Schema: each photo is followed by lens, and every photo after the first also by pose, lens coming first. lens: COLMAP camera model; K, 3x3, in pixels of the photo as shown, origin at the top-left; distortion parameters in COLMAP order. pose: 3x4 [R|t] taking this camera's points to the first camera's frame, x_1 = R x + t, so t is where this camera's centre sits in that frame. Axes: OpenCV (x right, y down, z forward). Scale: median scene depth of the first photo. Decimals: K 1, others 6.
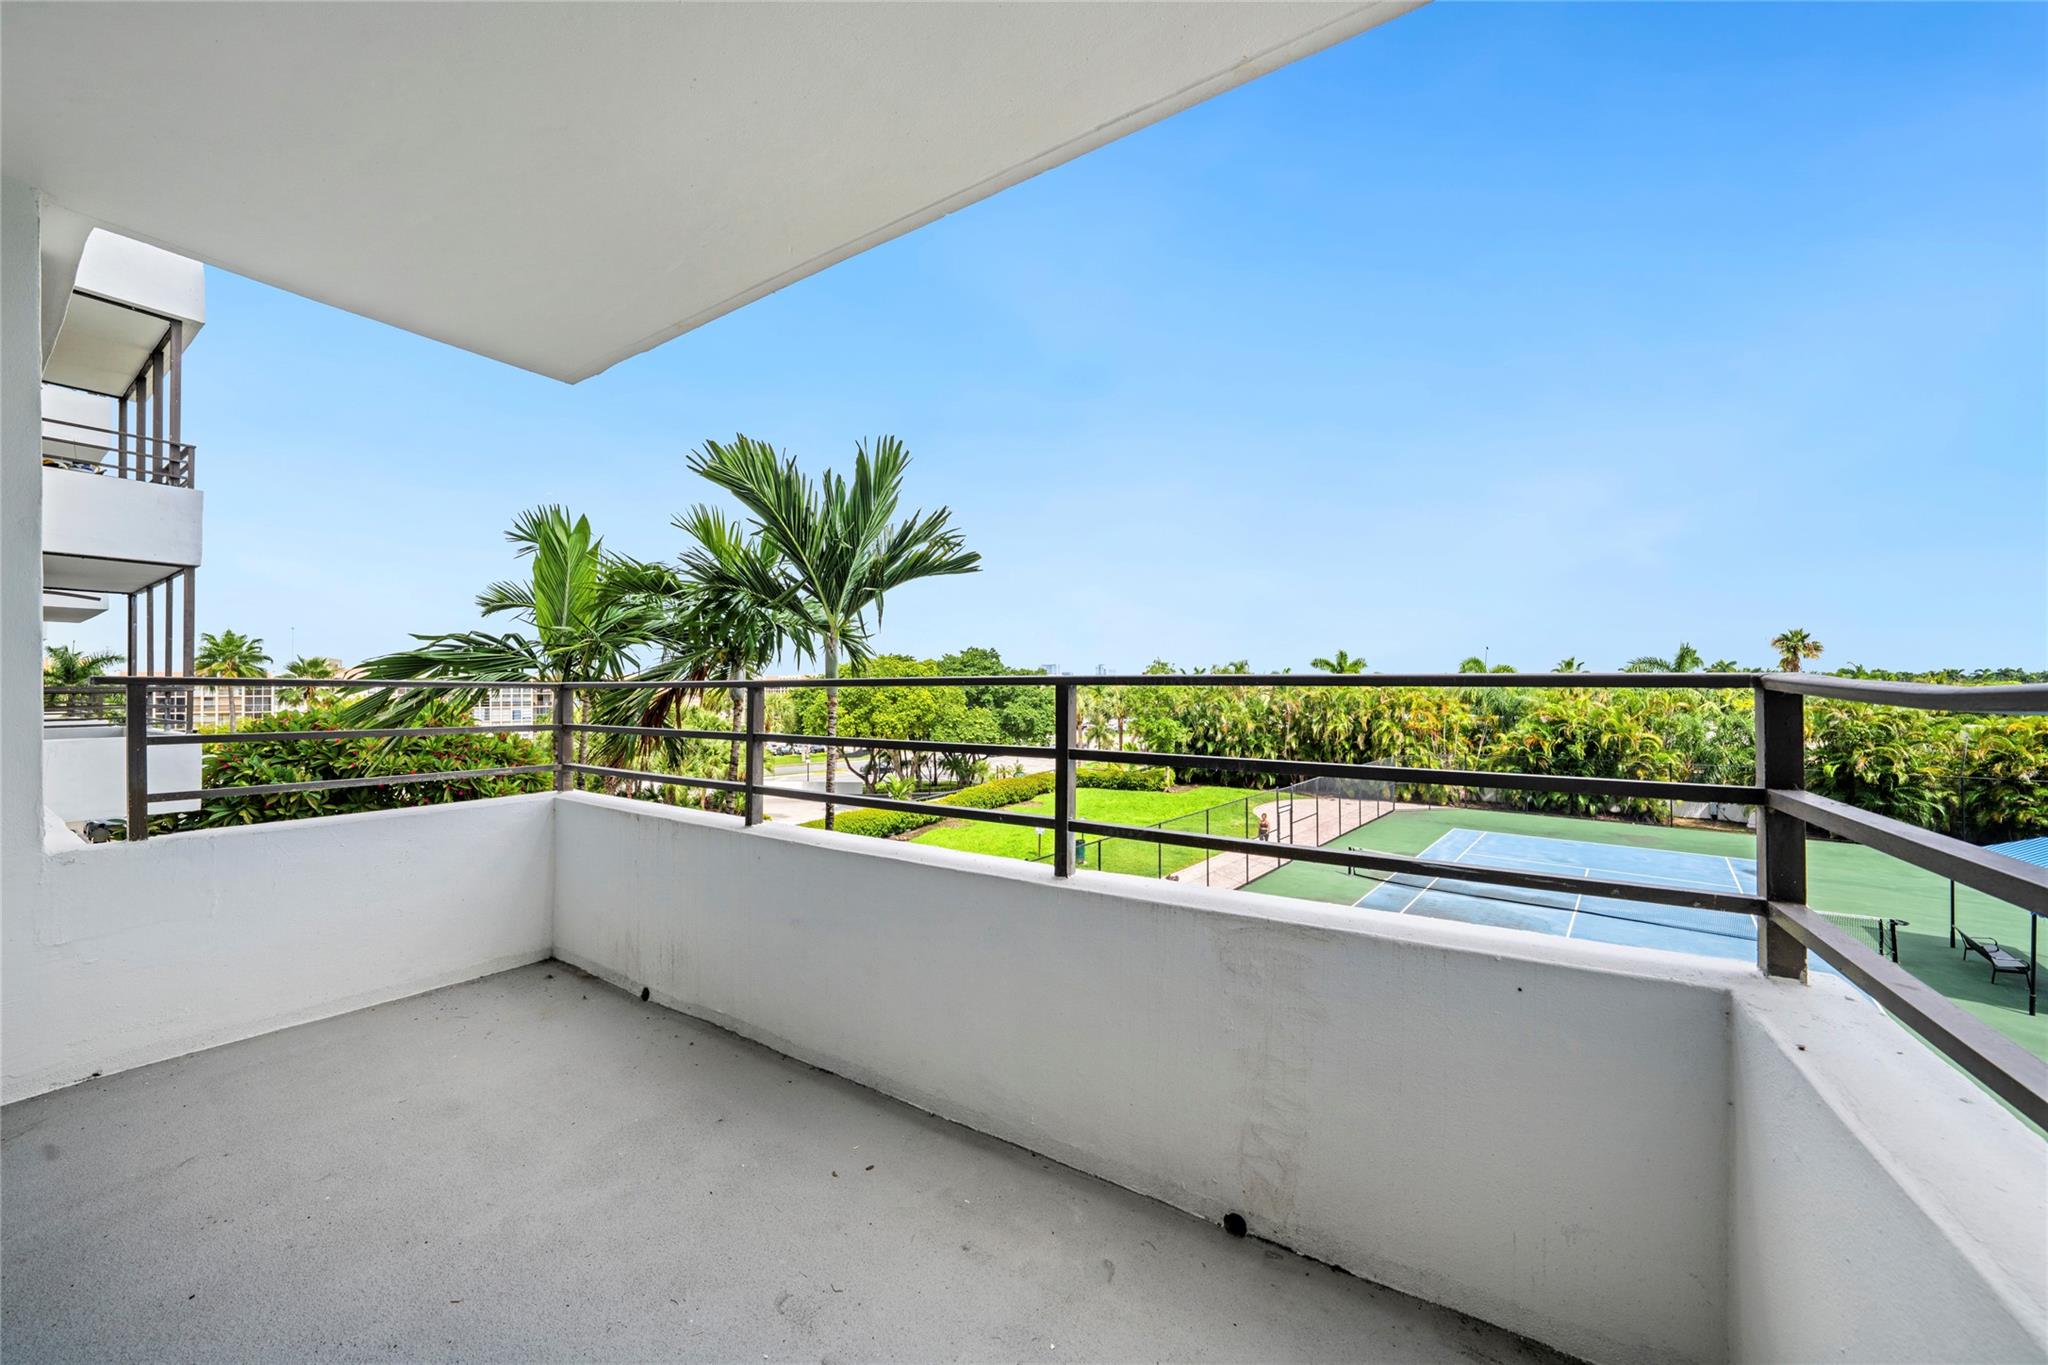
lens RADIAL K [[716.5, 0, 1050.4], [0, 716.5, 685.0], [0, 0, 1]] dist [0.001404, 0.000712]
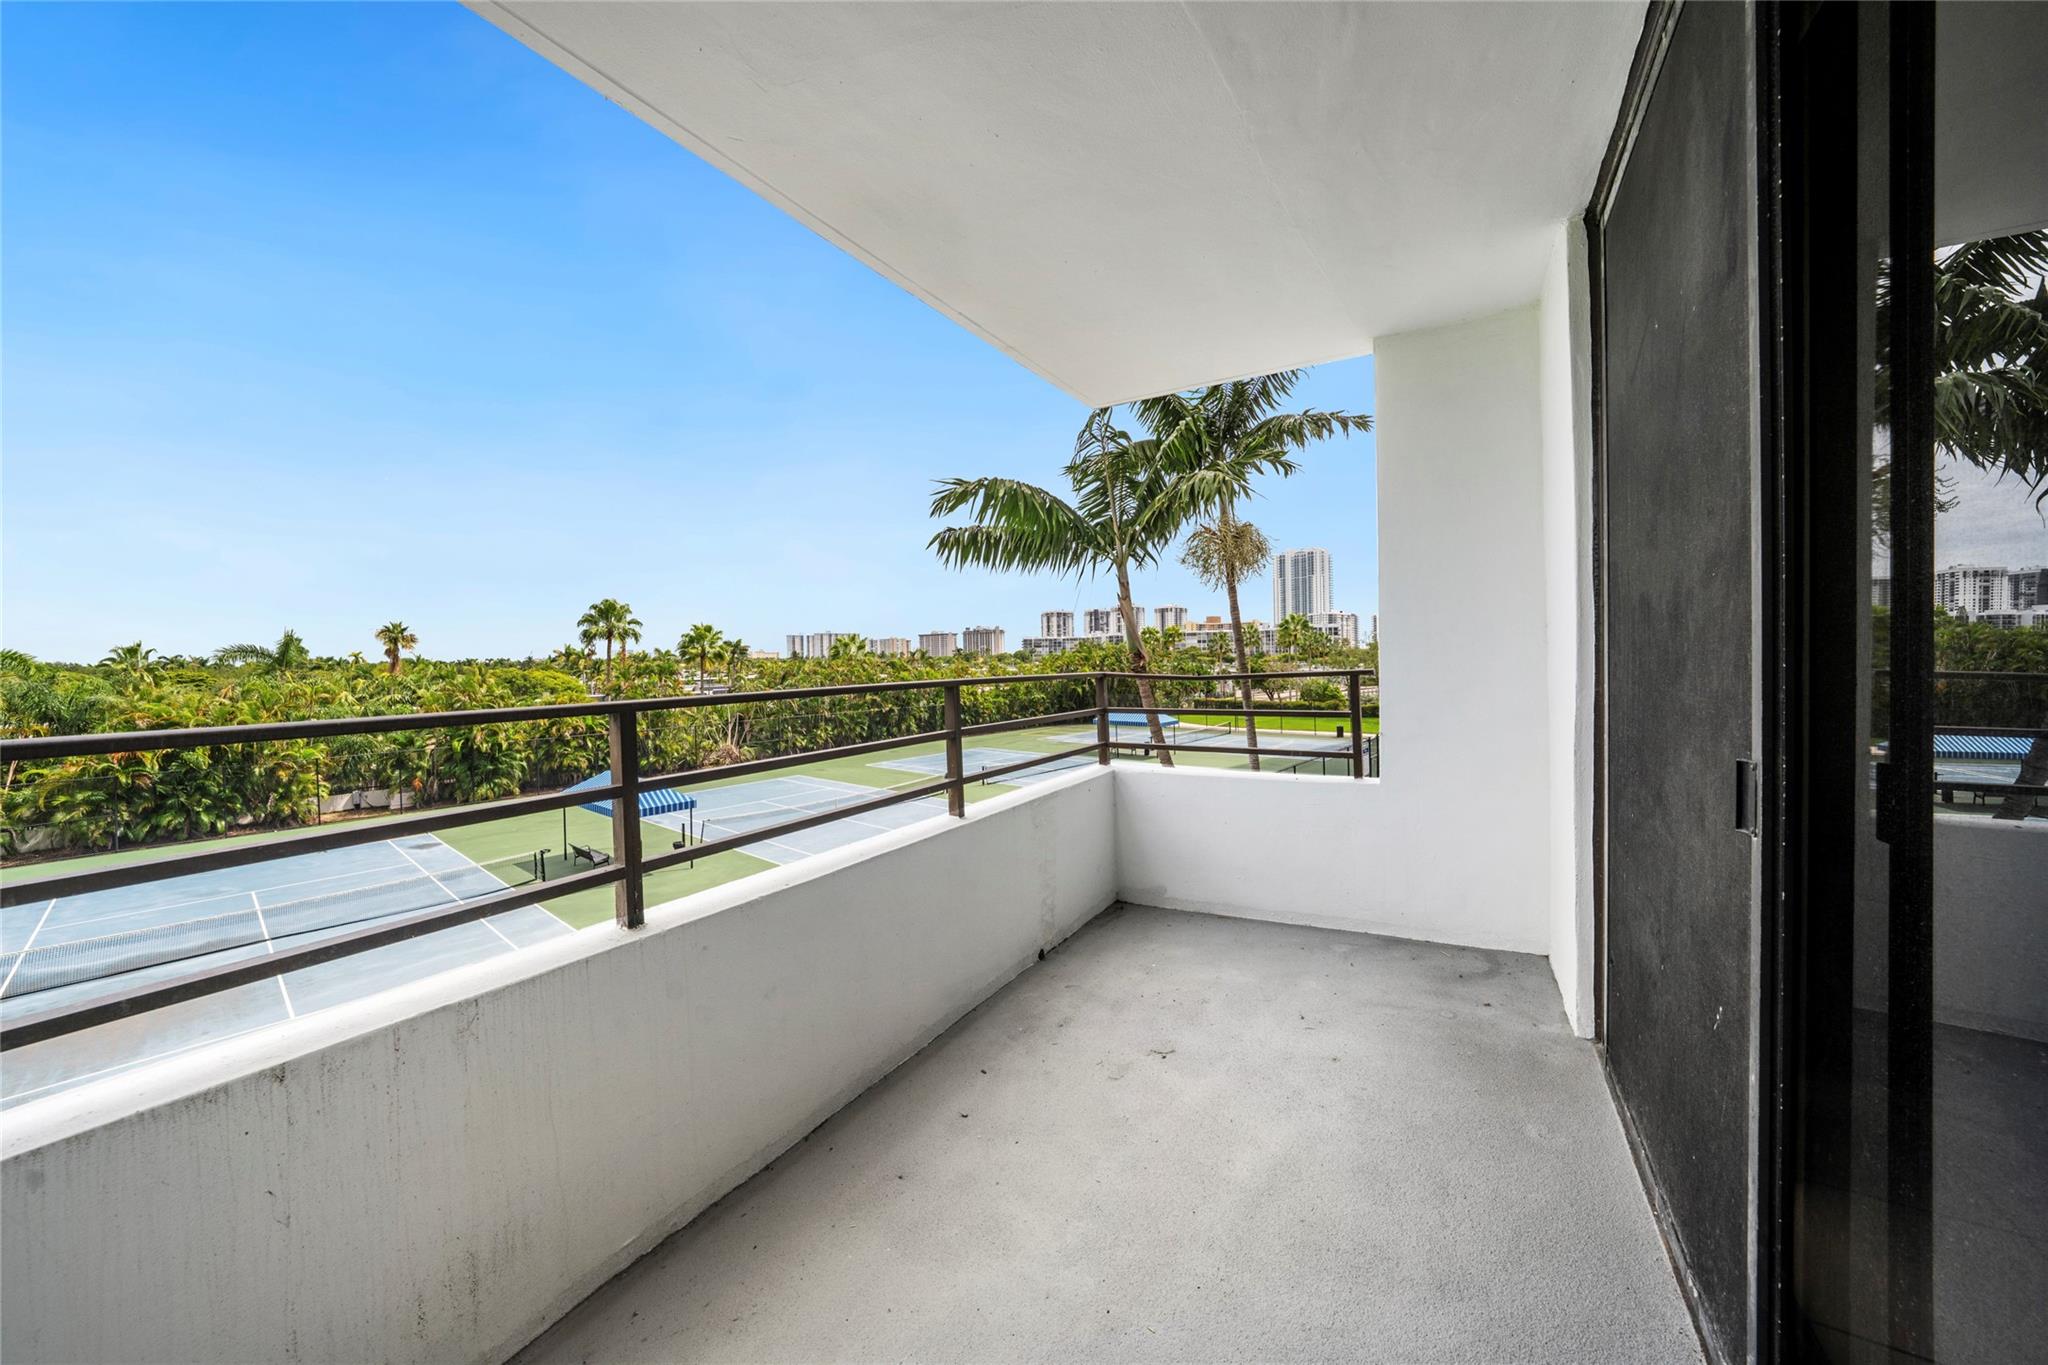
lens RADIAL K [[716.5, 0, 1034.4], [0, 716.5, 668.7], [0, 0, 1]] dist [0.001404, 0.000712]
pose [[-0.006920, -0.009369, 0.999932, -0.104004], [0.012956, 0.999871, 0.009458, -0.007434], [-0.999892, 0.013020, -0.006798, 0.057179]]
